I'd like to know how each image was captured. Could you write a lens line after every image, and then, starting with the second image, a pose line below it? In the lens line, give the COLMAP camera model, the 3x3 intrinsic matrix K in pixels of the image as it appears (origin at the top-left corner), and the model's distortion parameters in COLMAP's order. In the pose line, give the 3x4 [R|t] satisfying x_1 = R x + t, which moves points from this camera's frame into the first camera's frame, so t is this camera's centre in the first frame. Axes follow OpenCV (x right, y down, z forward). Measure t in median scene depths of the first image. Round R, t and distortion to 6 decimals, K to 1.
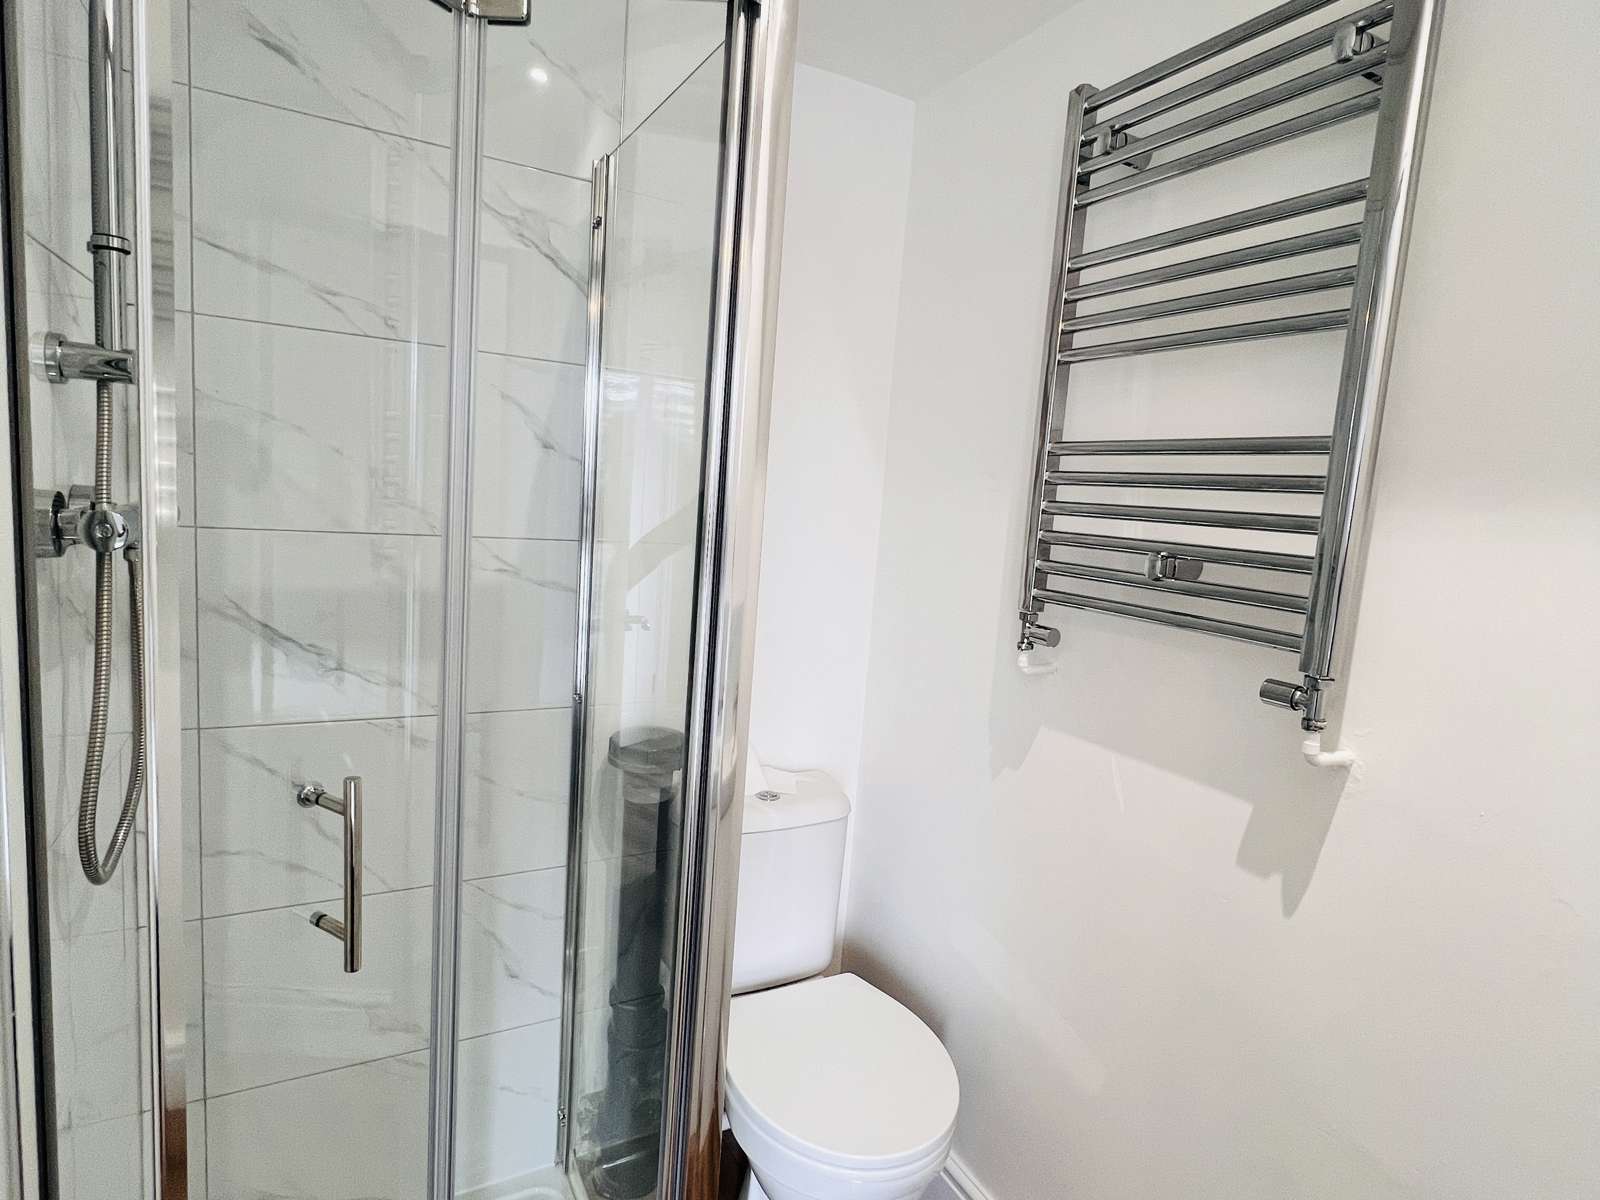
lens RADIAL K [[855.7, 0, 800.4], [0, 855.7, 595.8], [0, 0, 1]] dist [-0.002067, -0.001167]
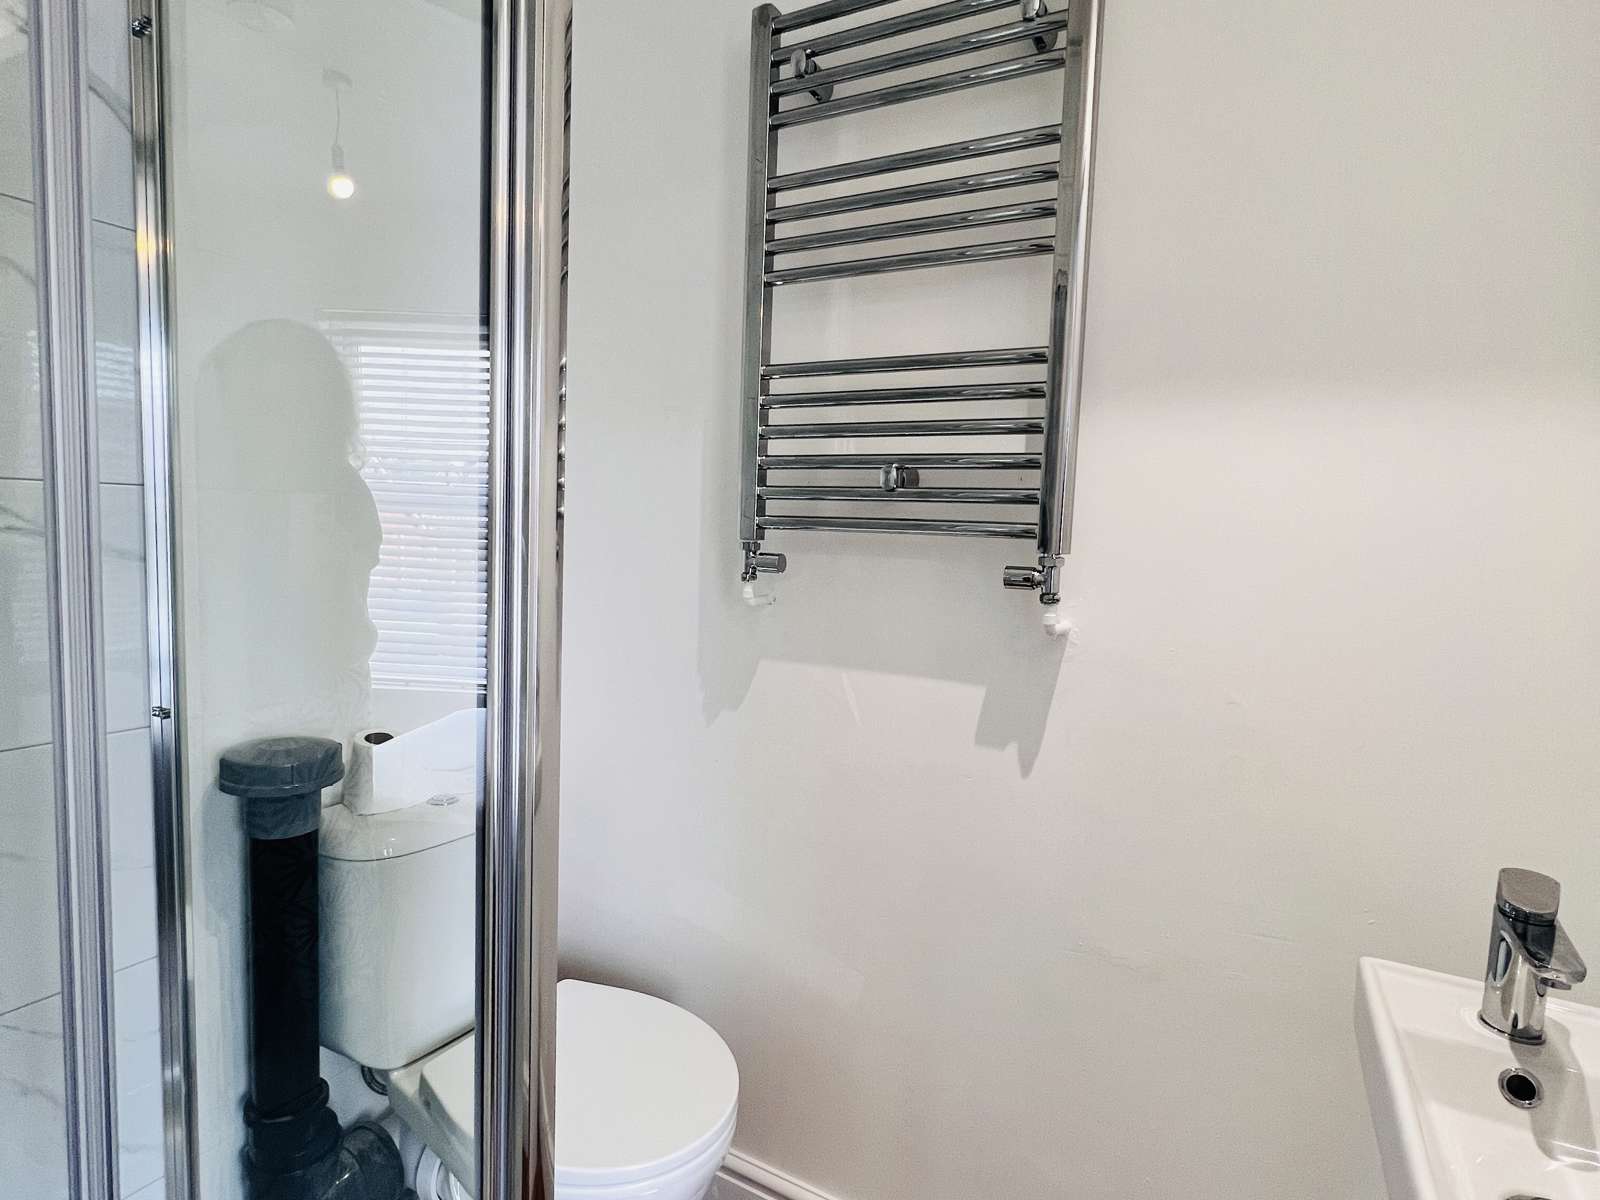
lens RADIAL K [[900.0, 0, 798.2], [0, 900.0, 594.0], [0, 0, 1]] dist [0.011436, 0.000967]
pose [[0.845209, -0.083498, 0.527873, -0.250123], [0.088131, 0.995973, 0.016428, 0.072408], [-0.527120, 0.032637, 0.849164, 0.112549]]
